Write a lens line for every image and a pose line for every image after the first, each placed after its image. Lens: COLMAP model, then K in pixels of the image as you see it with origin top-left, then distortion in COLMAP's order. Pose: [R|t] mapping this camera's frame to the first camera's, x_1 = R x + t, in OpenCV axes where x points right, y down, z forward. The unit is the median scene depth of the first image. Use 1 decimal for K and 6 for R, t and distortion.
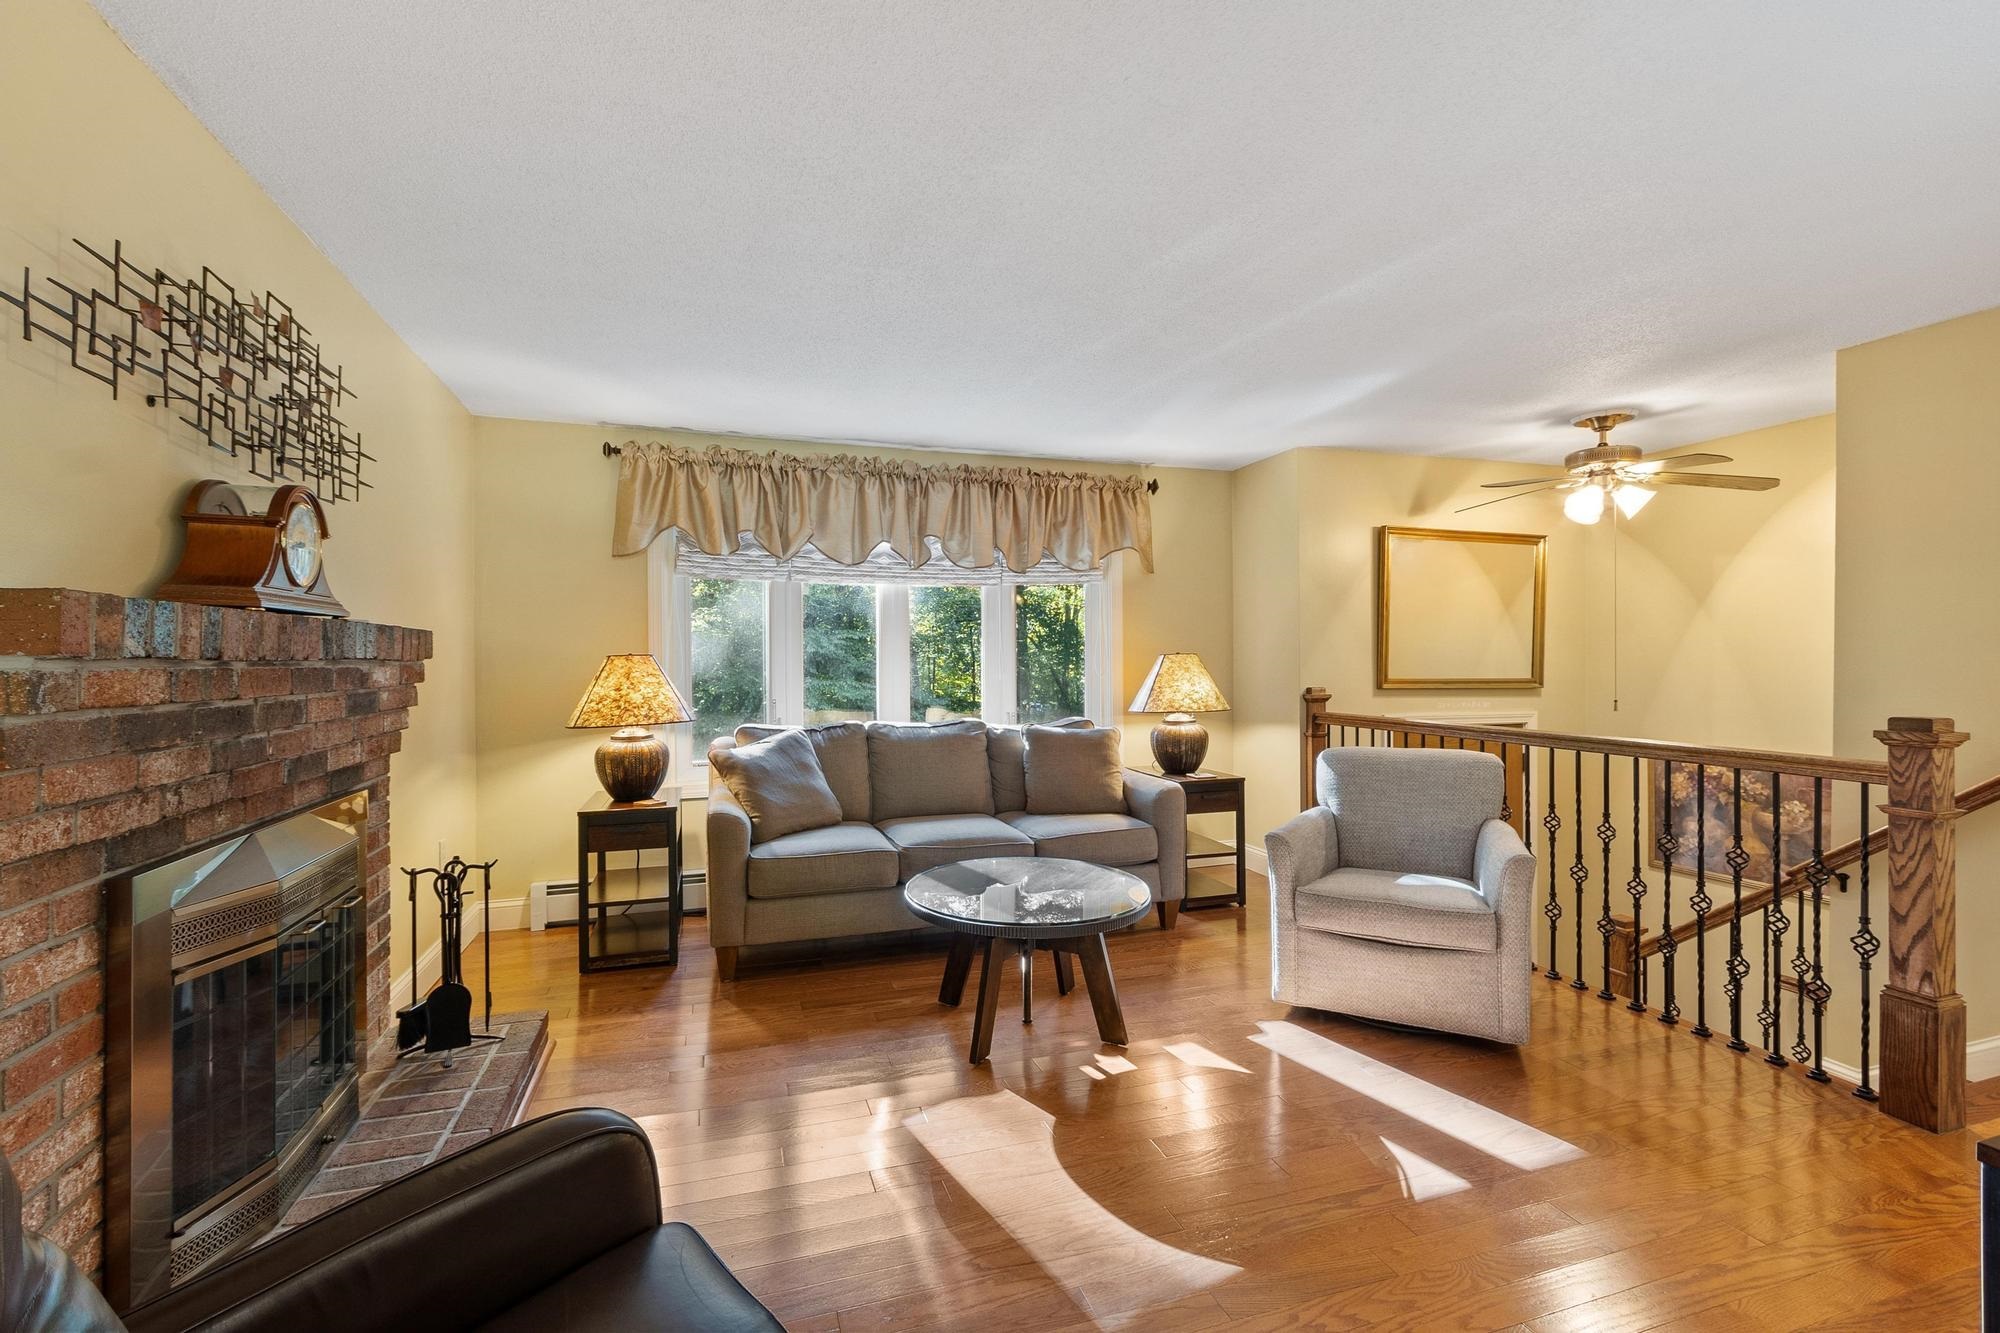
lens RADIAL K [[880.5, 0, 989.1], [0, 880.5, 659.4], [0, 0, 1]] dist [0.000218, -0.001297]
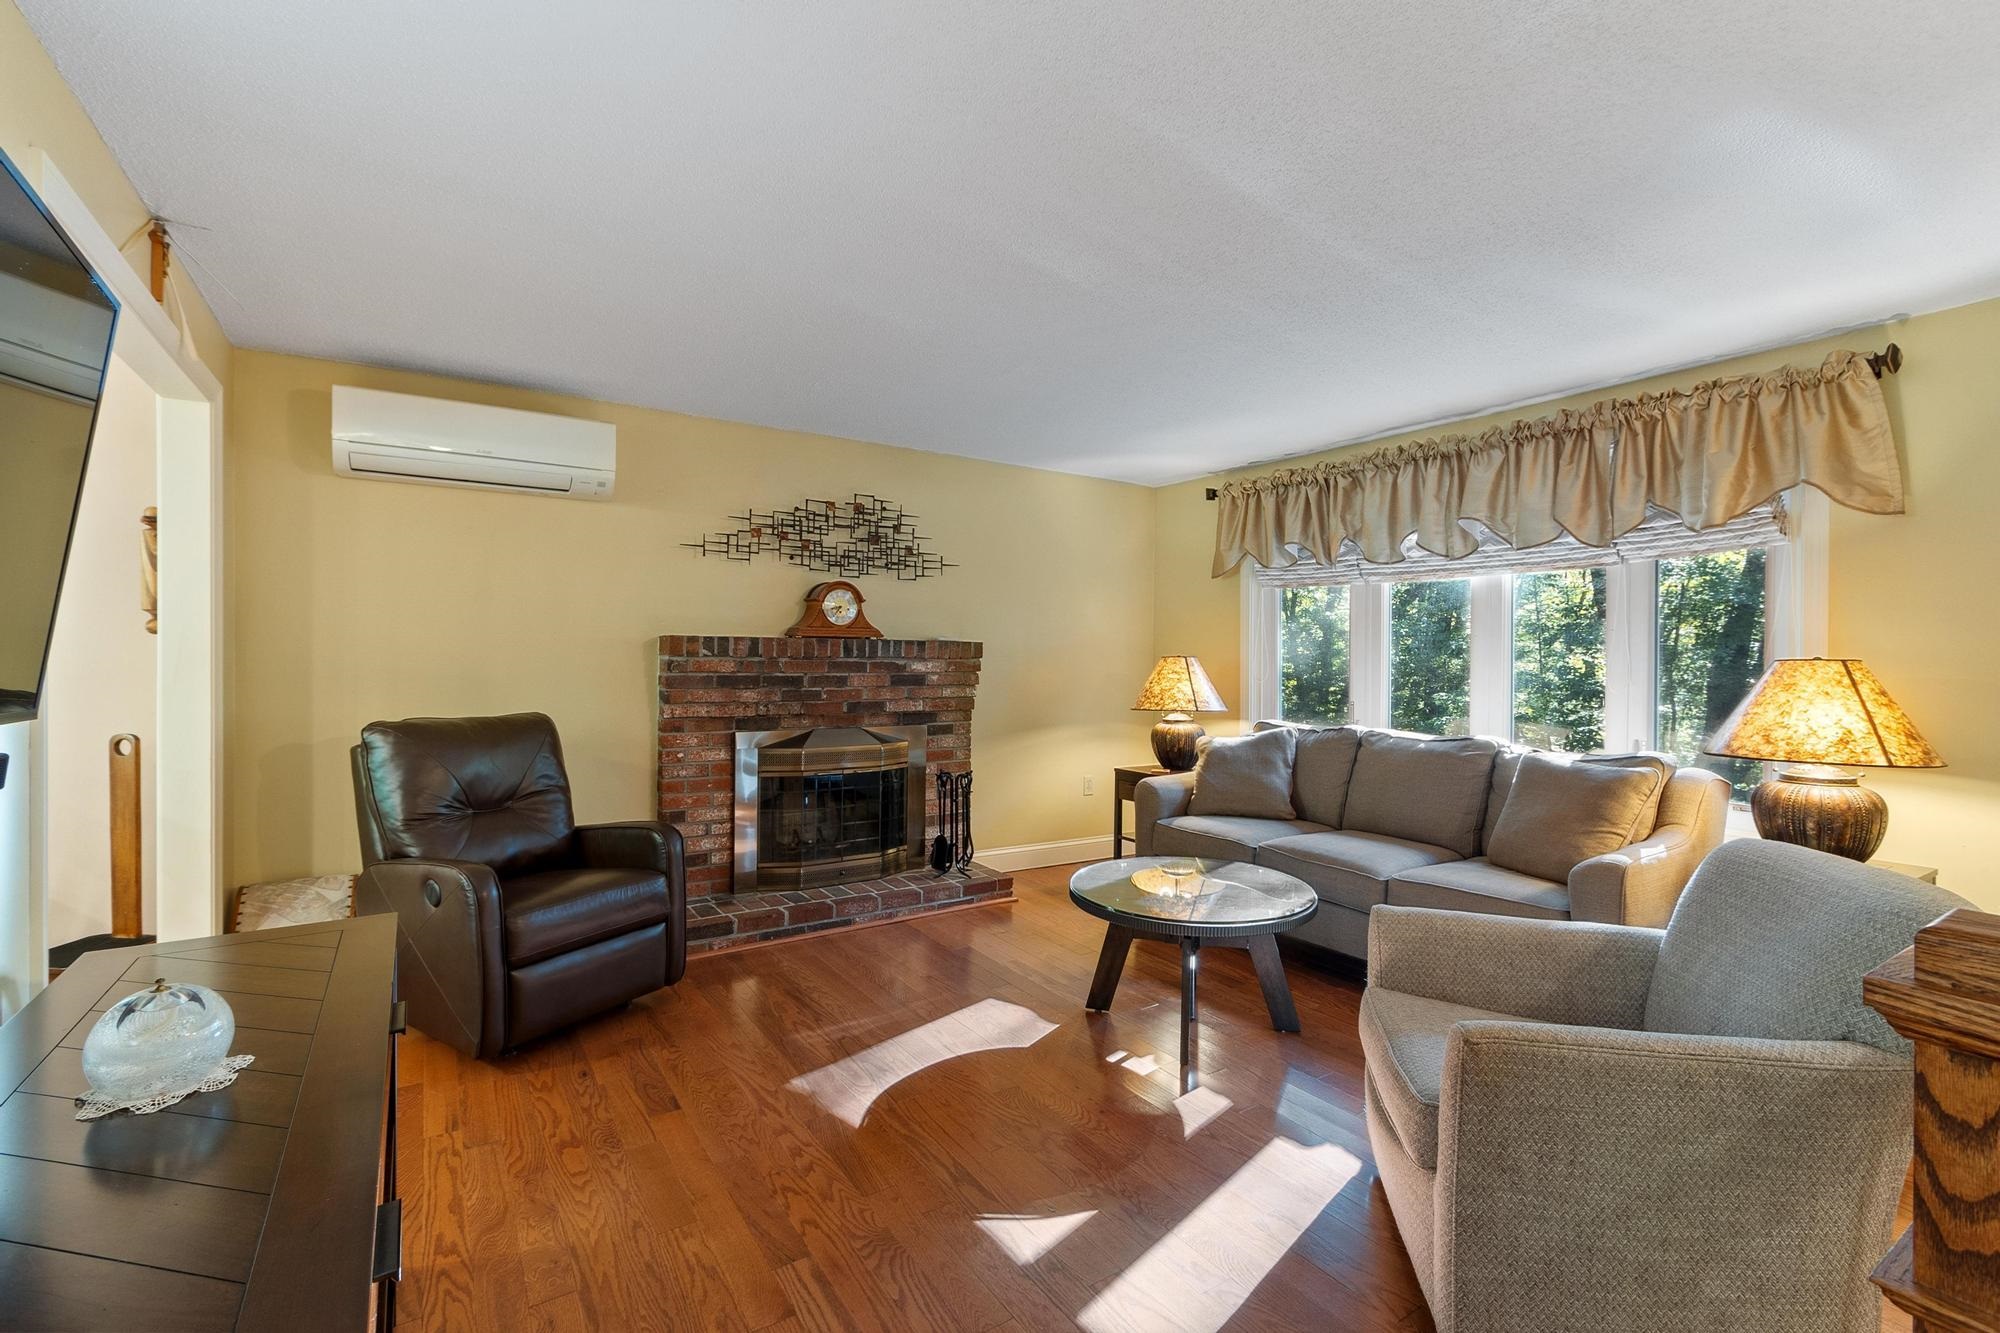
lens RADIAL K [[880.5, 0, 983.4], [0, 880.5, 661.3], [0, 0, 1]] dist [0.000218, -0.001297]
pose [[0.245285, 0.010962, -0.969389, 0.670358], [-0.009899, 0.999912, 0.008802, -0.006287], [0.969400, 0.007437, 0.245372, 0.357128]]
